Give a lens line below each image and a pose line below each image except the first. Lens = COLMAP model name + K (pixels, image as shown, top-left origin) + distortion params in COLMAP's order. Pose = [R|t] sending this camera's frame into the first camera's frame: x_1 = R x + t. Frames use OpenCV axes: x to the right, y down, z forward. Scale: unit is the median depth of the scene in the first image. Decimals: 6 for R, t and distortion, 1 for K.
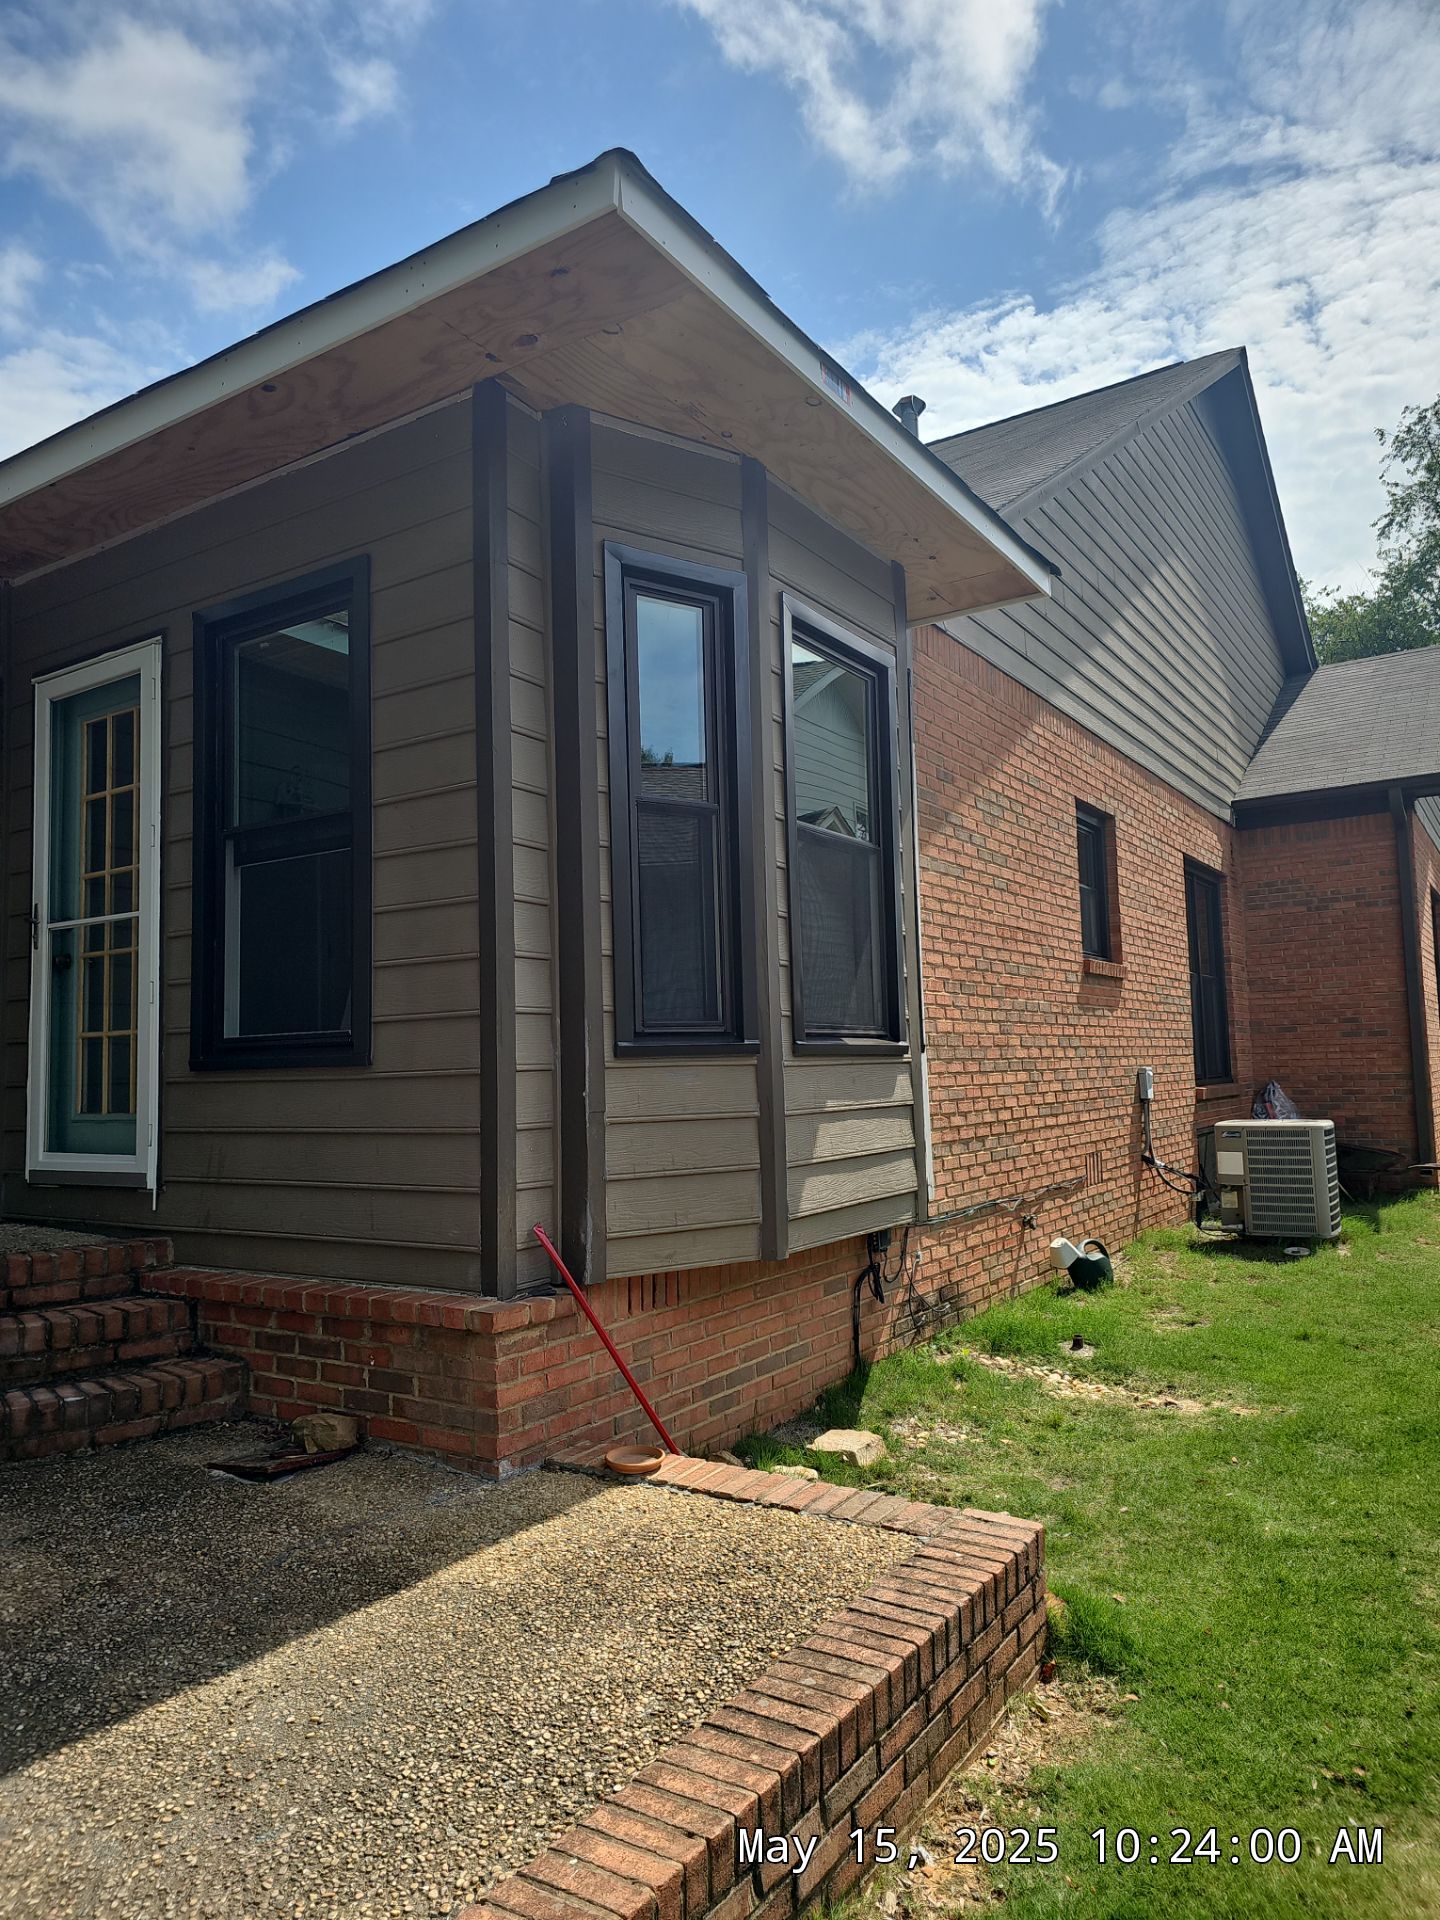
lens RADIAL K [[1259.7, 0, 720.0], [0, 1259.7, 960.0], [0, 0, 1]] dist [0.125607, -0.265114]
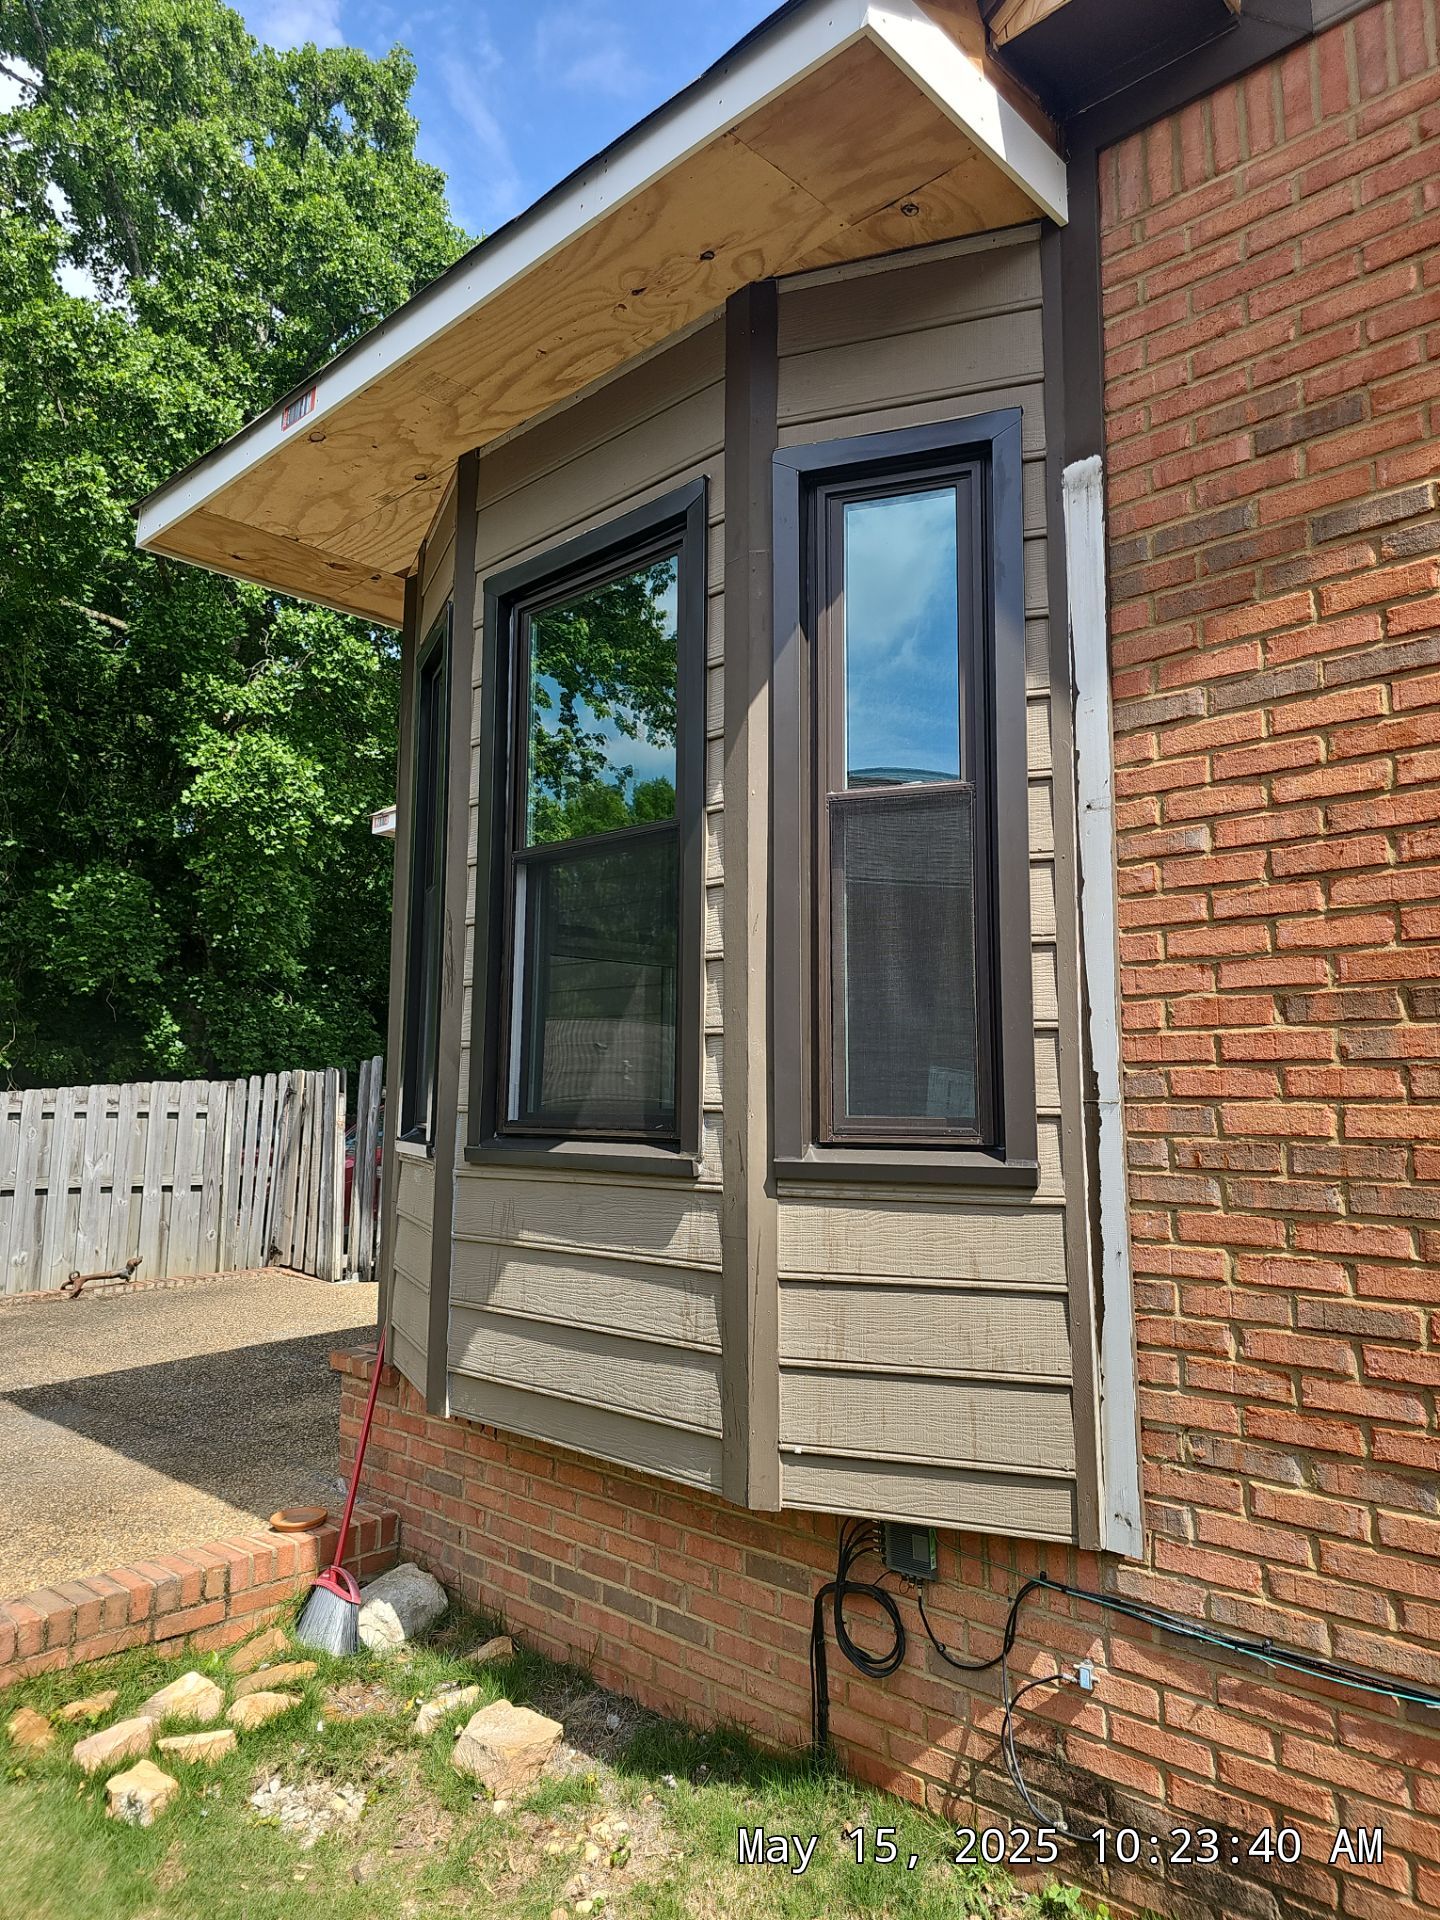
lens RADIAL K [[1278.8, 0, 736.2], [0, 1278.8, 942.7], [0, 0, 1]] dist [0.047708, -0.043149]
pose [[-0.177831, -0.094180, -0.979544, 0.782848], [0.085124, 0.990206, -0.110659, 0.040907], [0.980372, -0.103062, -0.168072, 1.248474]]
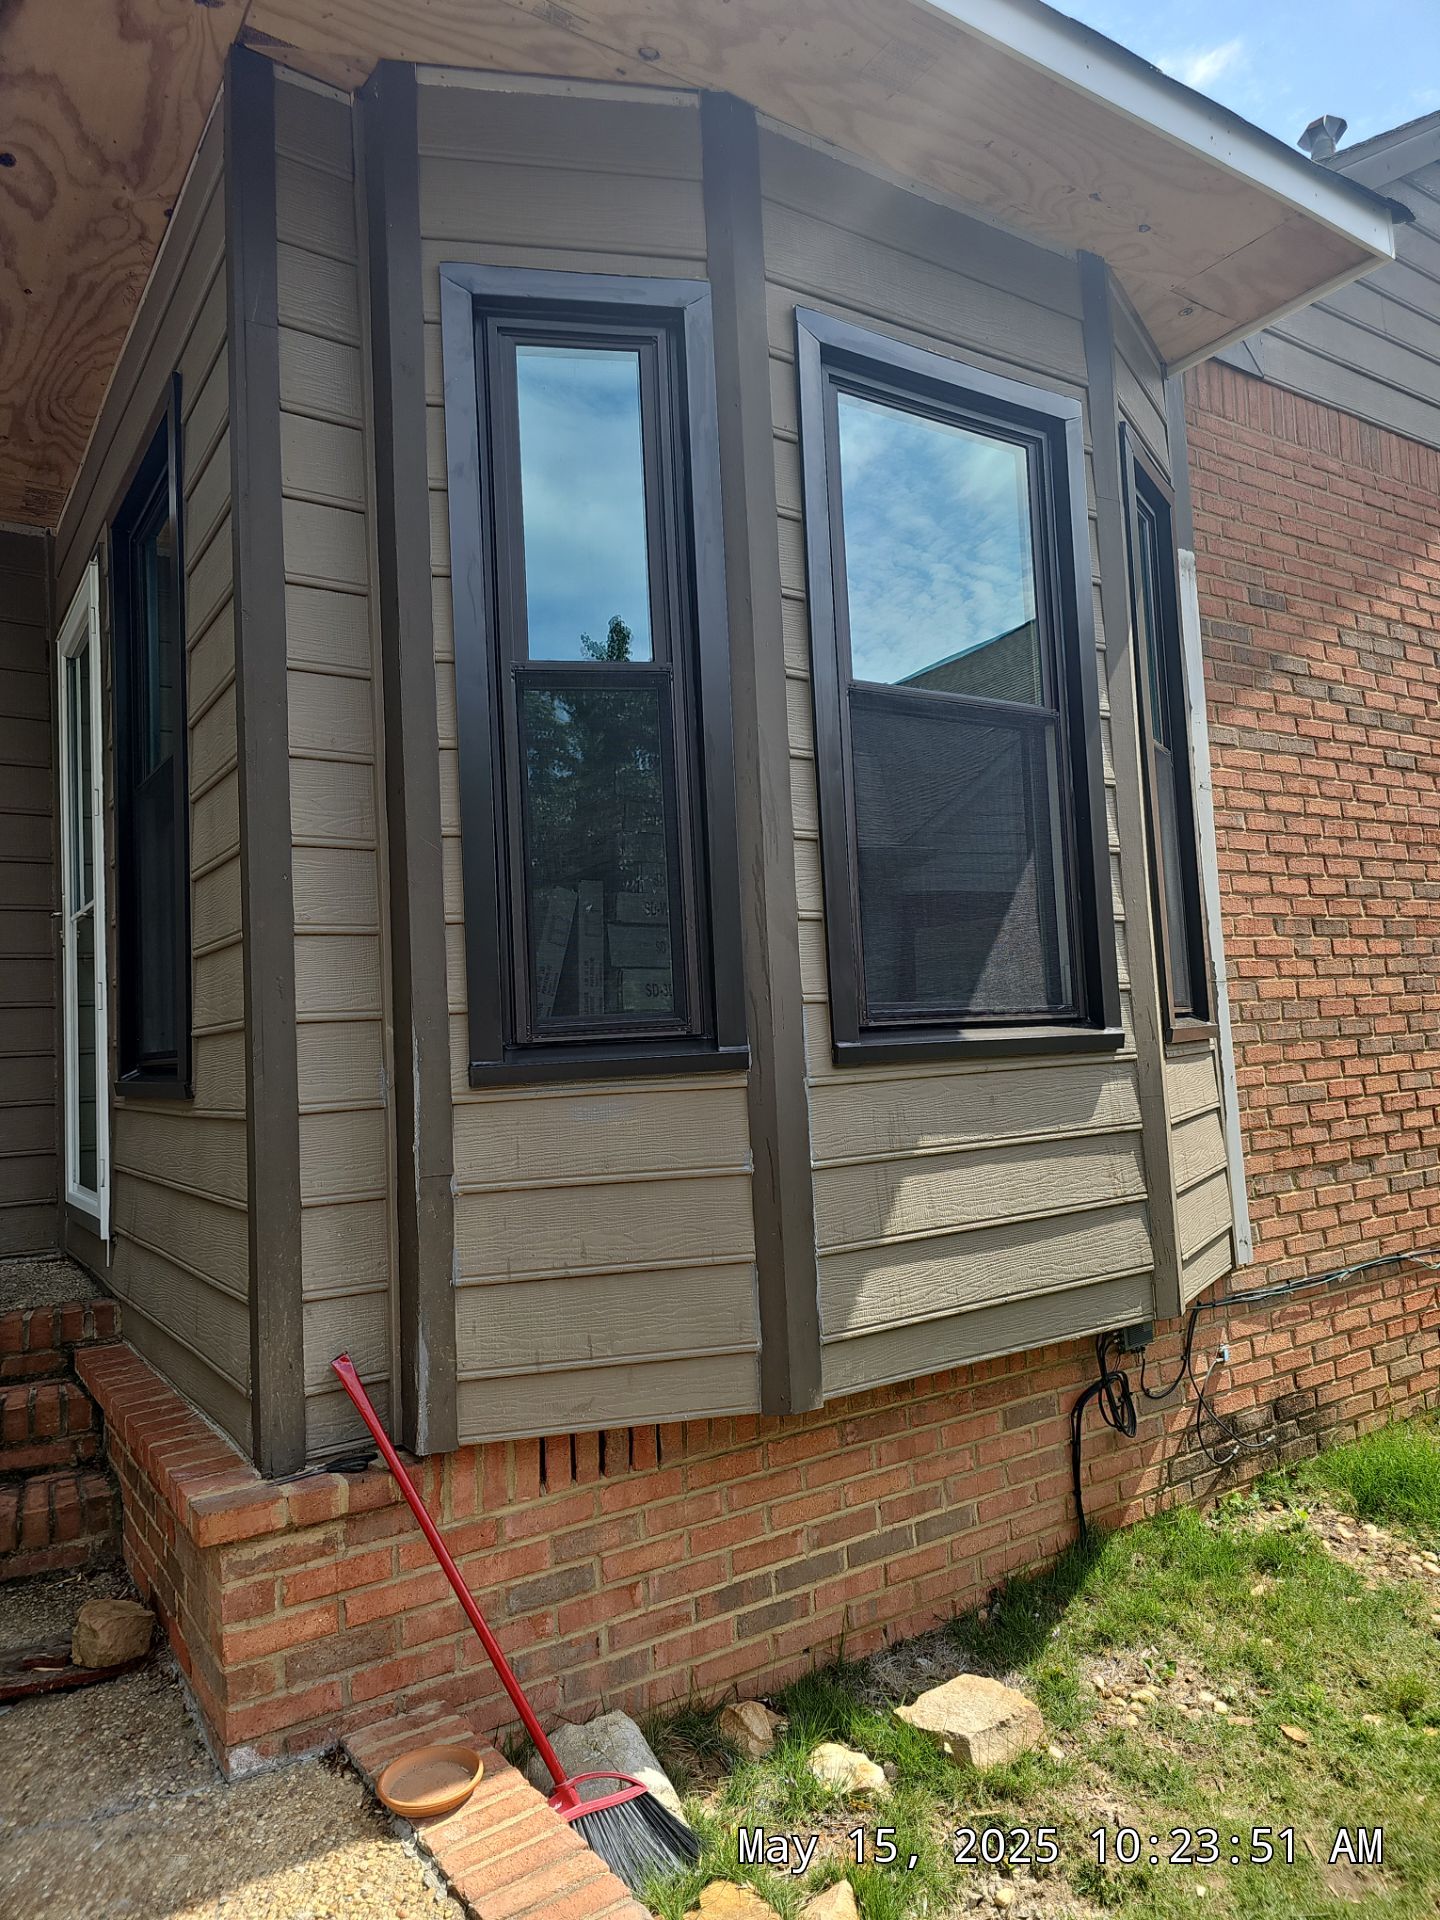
lens RADIAL K [[1278.8, 0, 736.2], [0, 1278.8, 942.7], [0, 0, 1]] dist [0.047708, -0.043149]
pose [[0.922345, -0.050047, -0.383112, 0.240486], [0.060015, 0.998098, 0.014103, 0.004858], [0.381677, -0.036000, 0.923594, 0.400796]]
